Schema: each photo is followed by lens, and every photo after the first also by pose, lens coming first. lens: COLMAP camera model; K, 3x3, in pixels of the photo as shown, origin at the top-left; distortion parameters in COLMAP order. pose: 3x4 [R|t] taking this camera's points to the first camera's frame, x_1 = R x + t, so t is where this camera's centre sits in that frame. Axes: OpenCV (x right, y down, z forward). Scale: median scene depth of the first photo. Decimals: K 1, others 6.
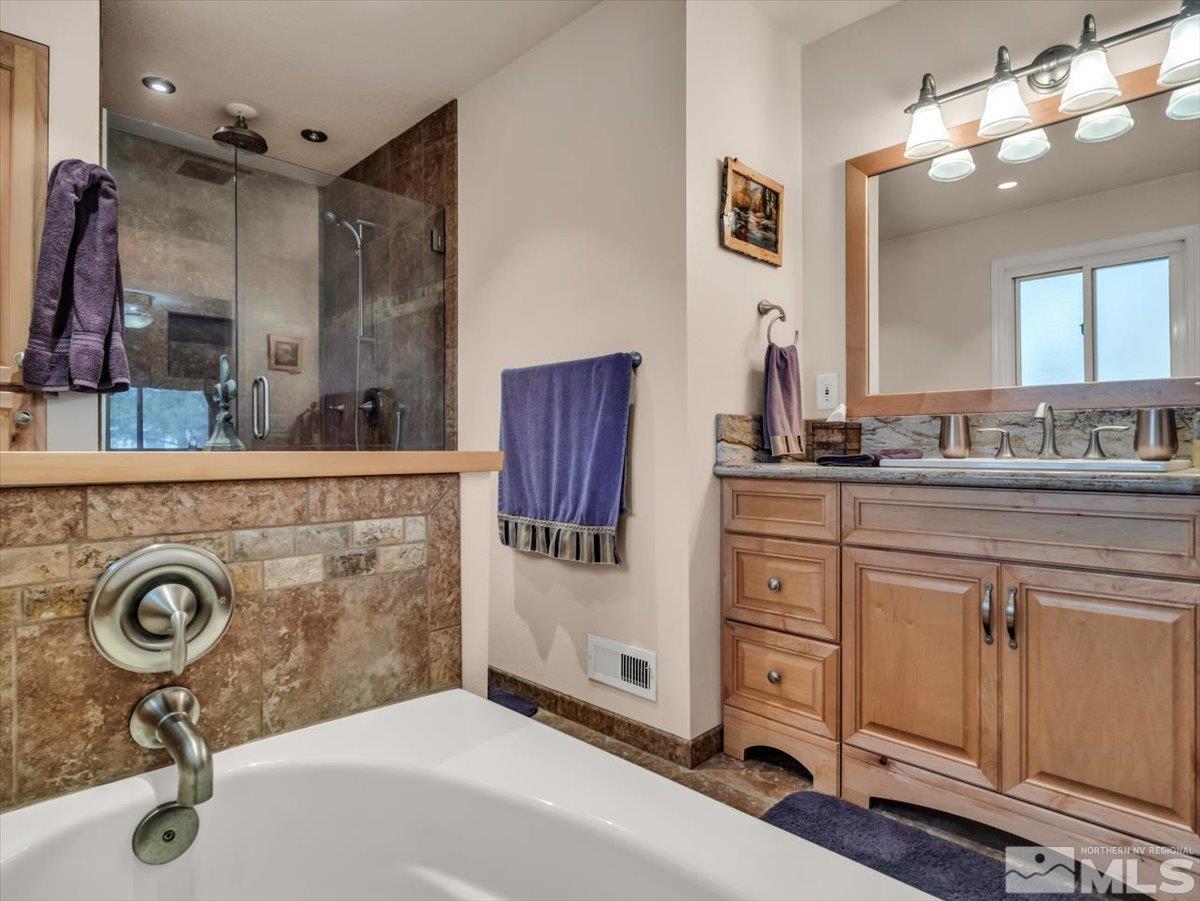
lens RADIAL K [[662.4, 0, 600.0], [0, 662.4, 450.5], [0, 0, 1]] dist [0.004068, -0.001113]
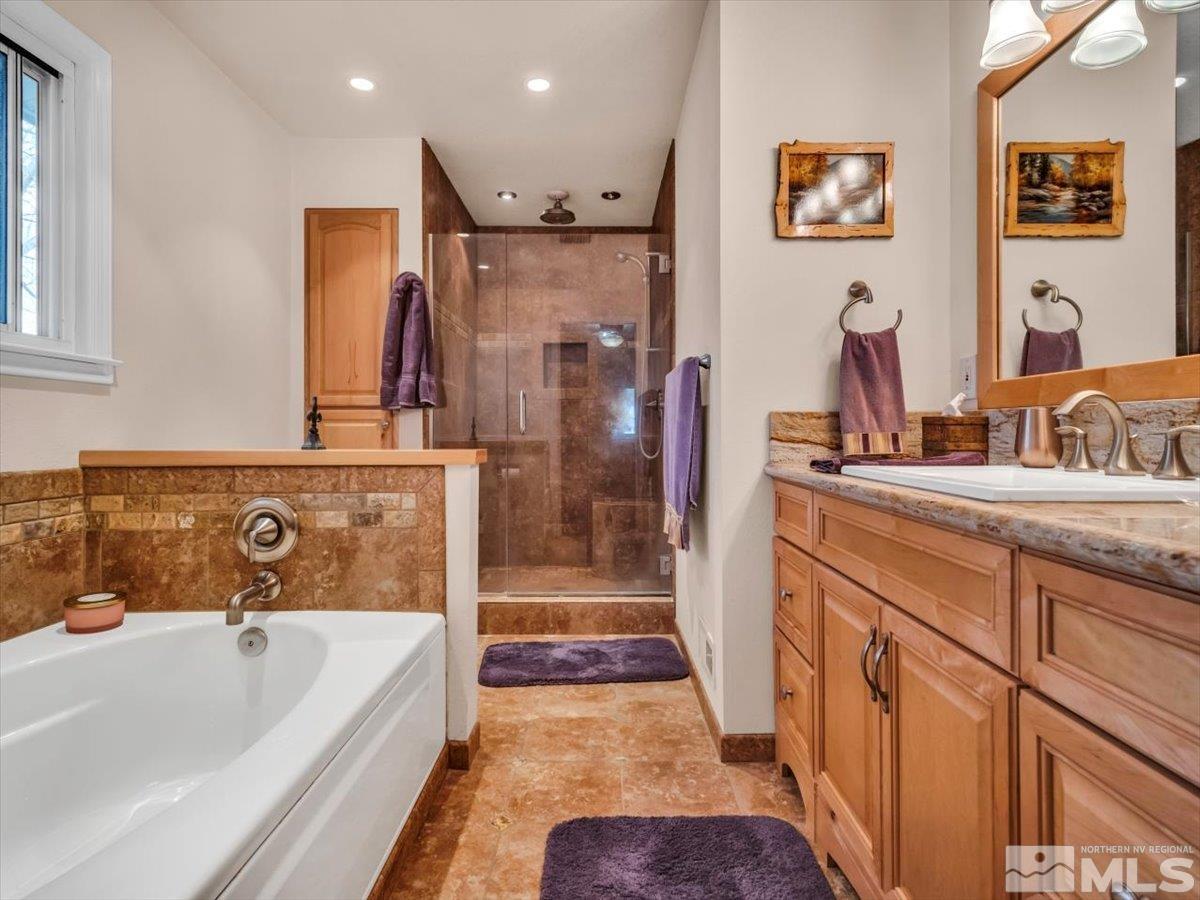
lens RADIAL K [[634.0, 0, 603.8], [0, 634.0, 434.6], [0, 0, 1]] dist [0.020476, -0.000033]
pose [[0.720886, 0.003752, -0.693043, 1.093620], [-0.001348, 0.999991, 0.004011, -0.042560], [0.693052, -0.001958, 0.720885, 0.265983]]
